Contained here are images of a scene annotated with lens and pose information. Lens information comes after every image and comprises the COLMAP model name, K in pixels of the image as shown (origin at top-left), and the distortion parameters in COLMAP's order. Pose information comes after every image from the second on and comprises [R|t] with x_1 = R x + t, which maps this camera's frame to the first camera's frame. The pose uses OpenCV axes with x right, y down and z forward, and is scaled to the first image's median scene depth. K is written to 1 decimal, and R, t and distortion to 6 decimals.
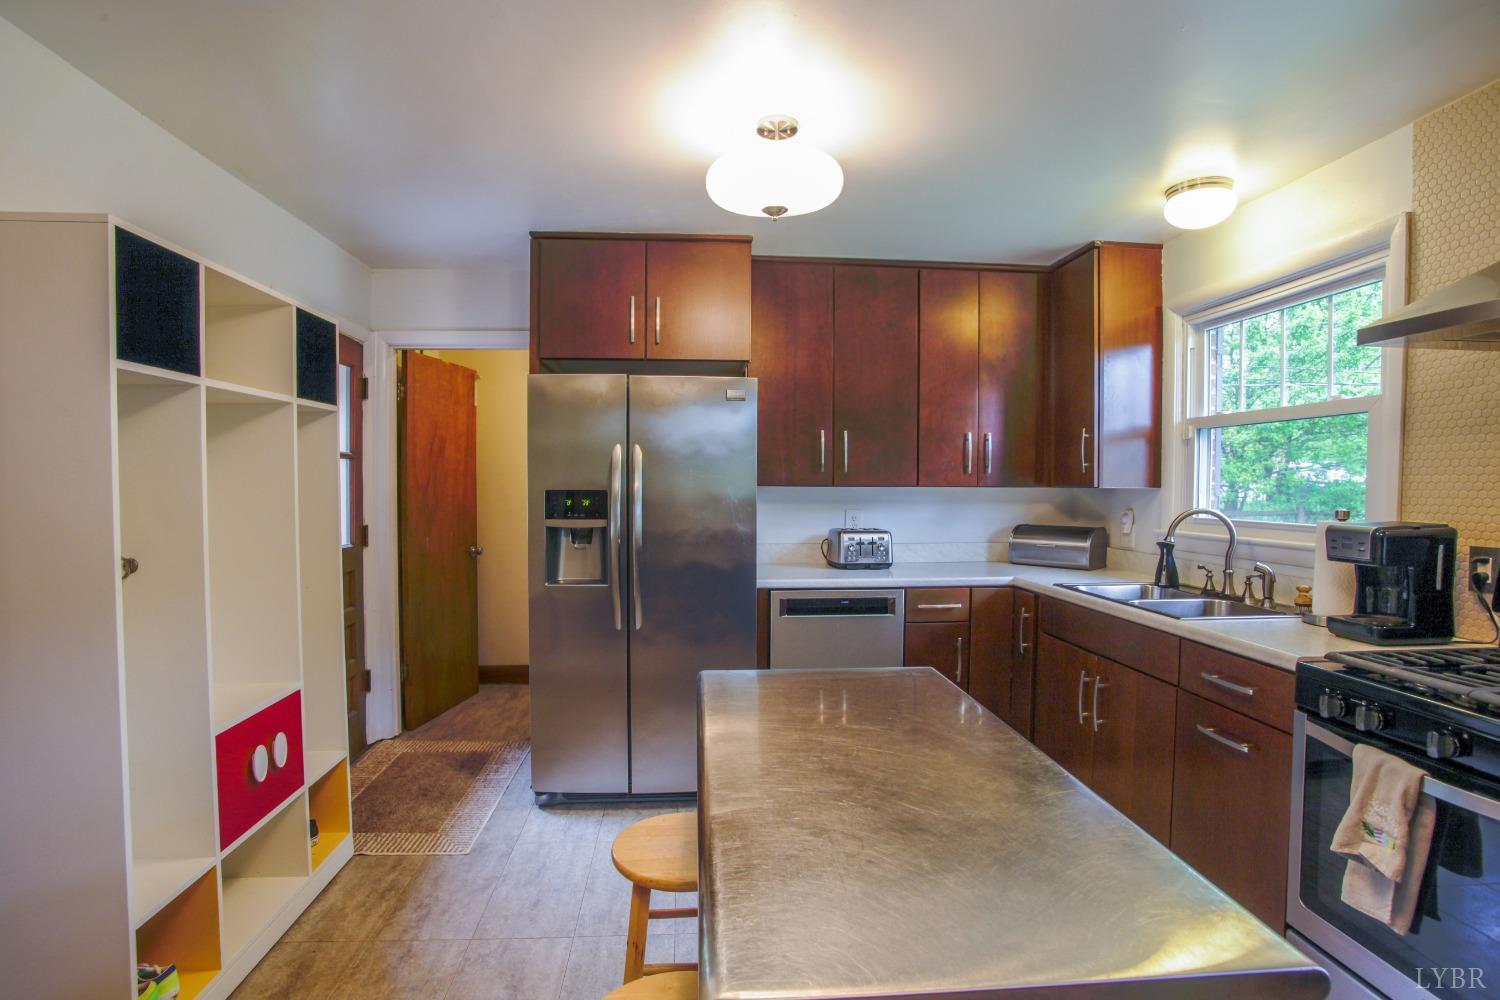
lens RADIAL K [[759.0, 0, 738.7], [0, 759.0, 504.4], [0, 0, 1]] dist [-0.087986, 0.039490]
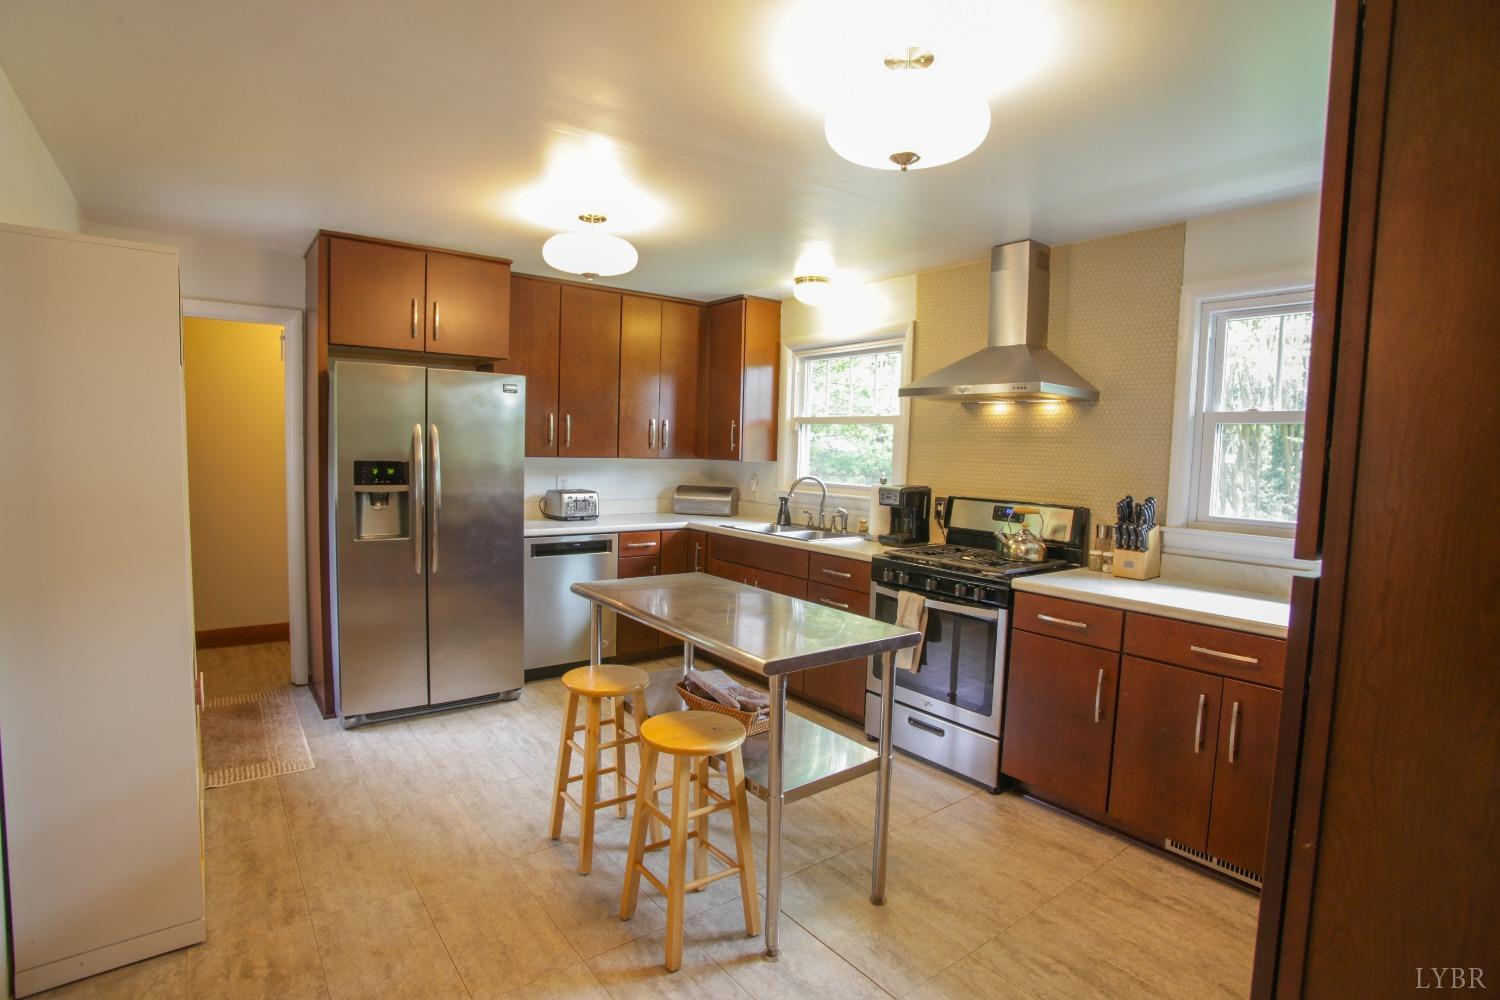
lens RADIAL K [[748.8, 0, 741.1], [0, 748.8, 504.3], [0, 0, 1]] dist [-0.091535, 0.041877]
pose [[0.841363, -0.020855, 0.540068, -0.365292], [-0.009731, 0.998509, 0.053717, -0.017885], [-0.540383, -0.050451, 0.839905, -0.292413]]
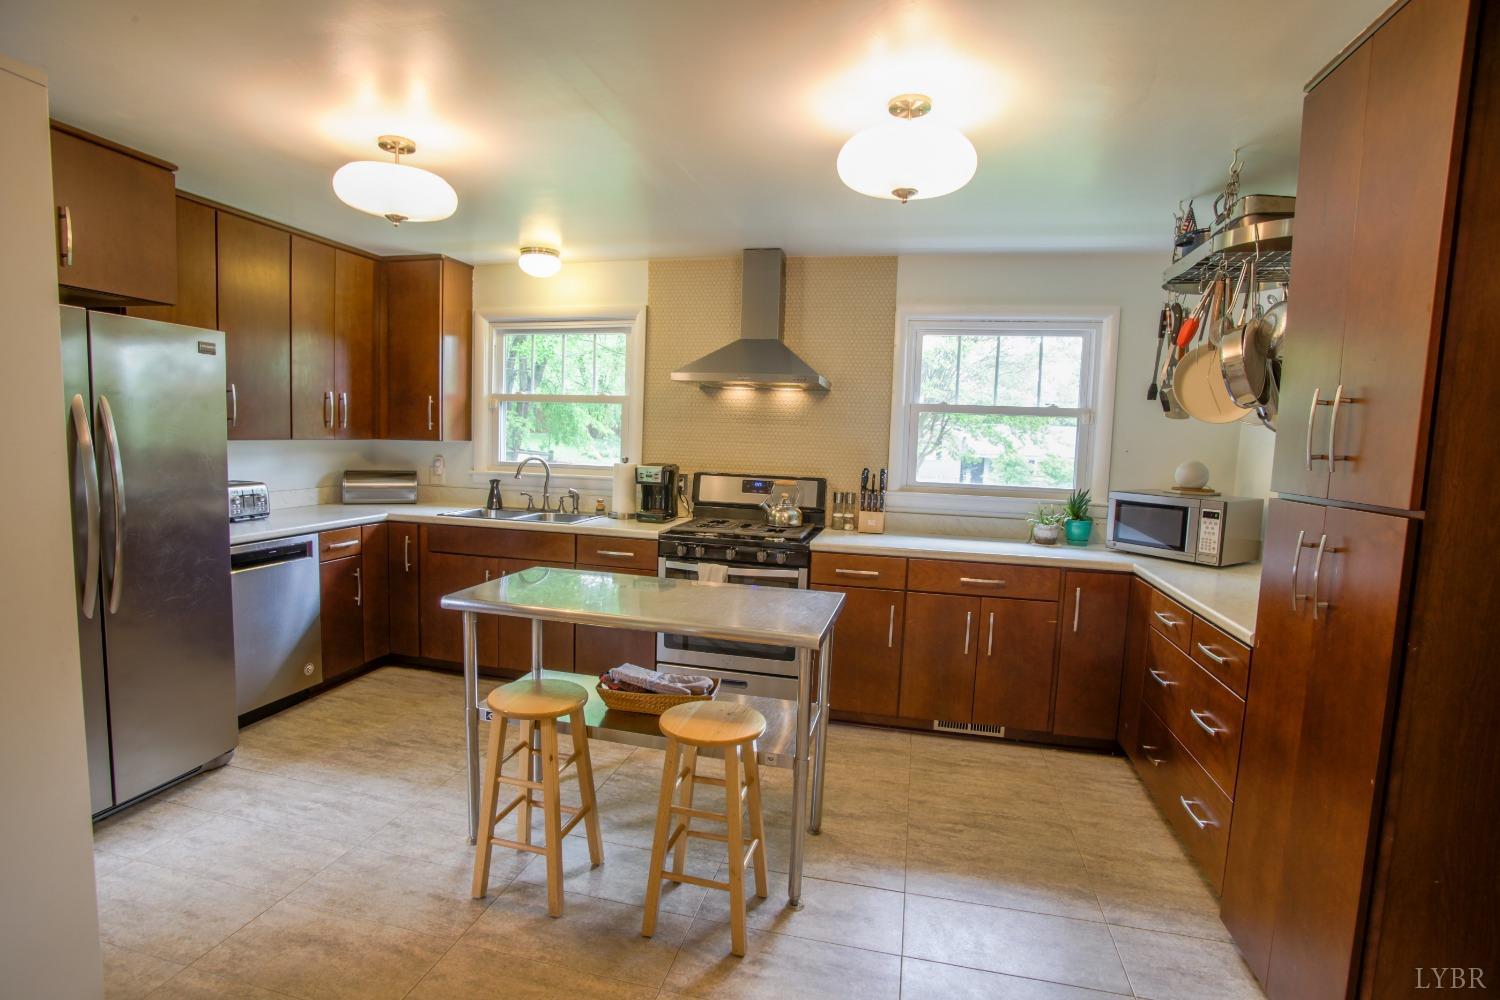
lens RADIAL K [[734.6, 0, 742.4], [0, 734.6, 506.5], [0, 0, 1]] dist [-0.085337, 0.039517]
pose [[0.309010, -0.086078, 0.947155, -0.660236], [-0.005191, 0.995728, 0.092186, -0.031275], [-0.951045, -0.033403, 0.307243, 0.086720]]
